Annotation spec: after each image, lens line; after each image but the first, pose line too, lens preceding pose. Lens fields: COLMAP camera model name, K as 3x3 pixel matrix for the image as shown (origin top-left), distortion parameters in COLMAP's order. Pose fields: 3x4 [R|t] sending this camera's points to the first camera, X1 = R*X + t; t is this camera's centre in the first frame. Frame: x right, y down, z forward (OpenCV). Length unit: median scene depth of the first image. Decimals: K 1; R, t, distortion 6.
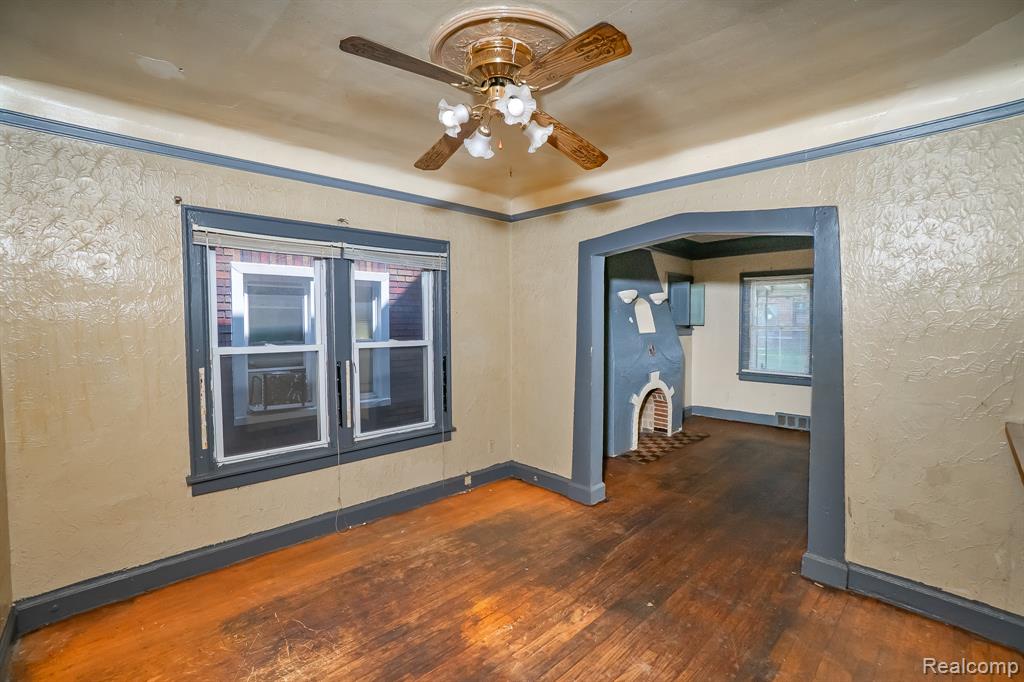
lens RADIAL K [[452.7, 0, 507.7], [0, 452.7, 341.7], [0, 0, 1]] dist [-0.066250, 0.023914]
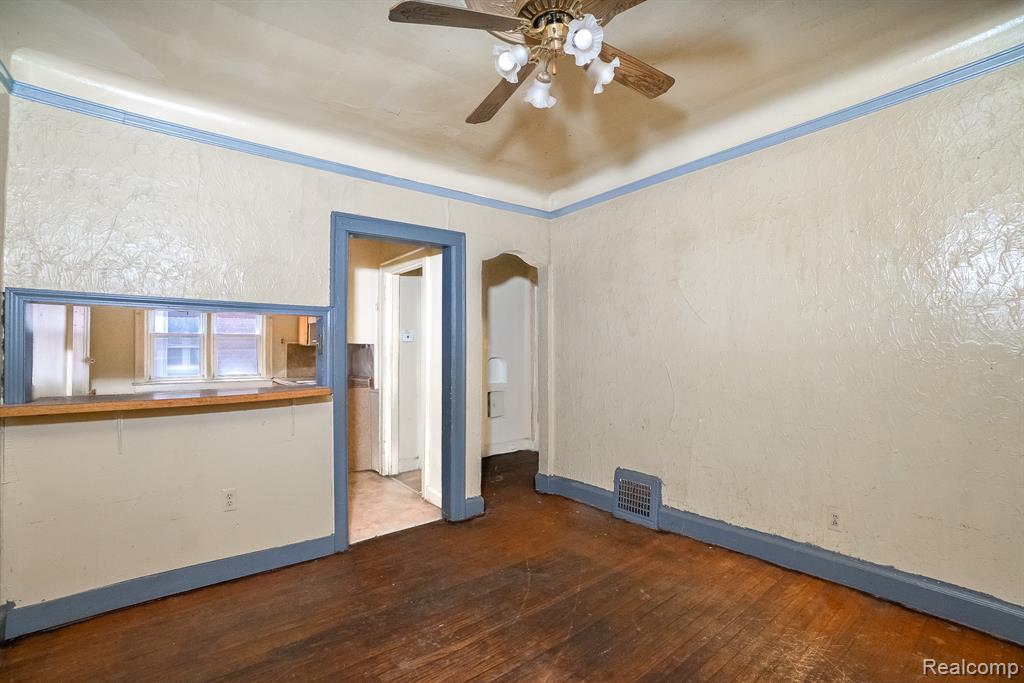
lens RADIAL K [[452.7, 0, 507.7], [0, 452.7, 342.2], [0, 0, 1]] dist [-0.066250, 0.023914]
pose [[-0.995883, 0.009269, 0.090172, 0.010053], [0.011142, 0.999732, 0.020287, 0.053208], [-0.089960, 0.021208, -0.995720, 1.580435]]
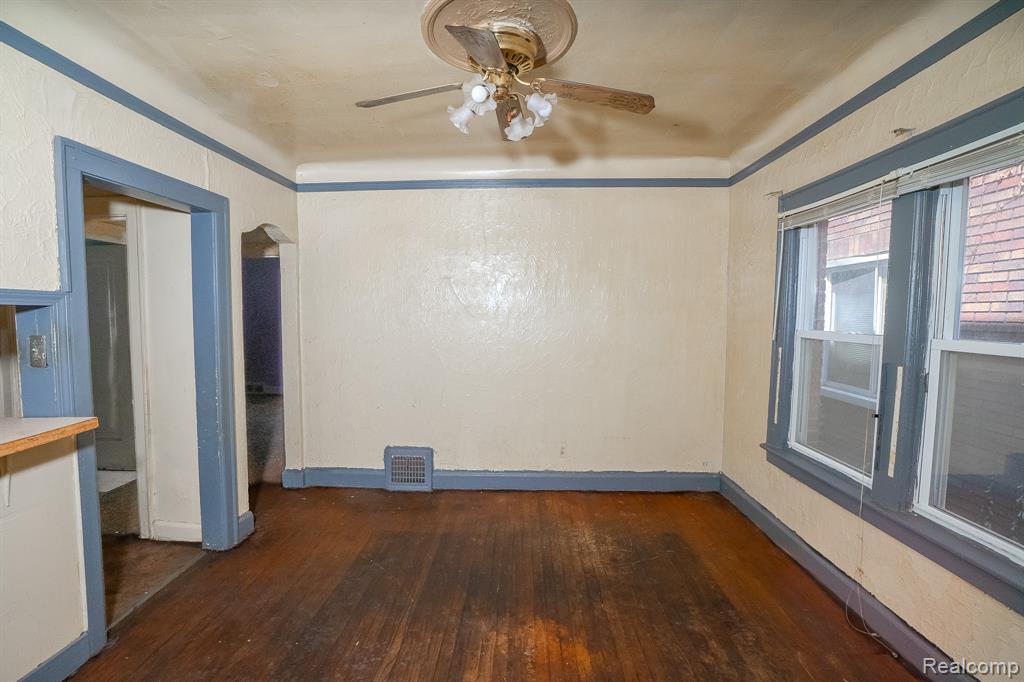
lens RADIAL K [[452.7, 0, 507.7], [0, 452.7, 341.7], [0, 0, 1]] dist [-0.066250, 0.023914]
pose [[-0.715271, 0.042755, -0.697538, 0.589019], [-0.034180, 0.994792, 0.096024, -0.038622], [0.698010, 0.092525, -0.710085, 1.478658]]
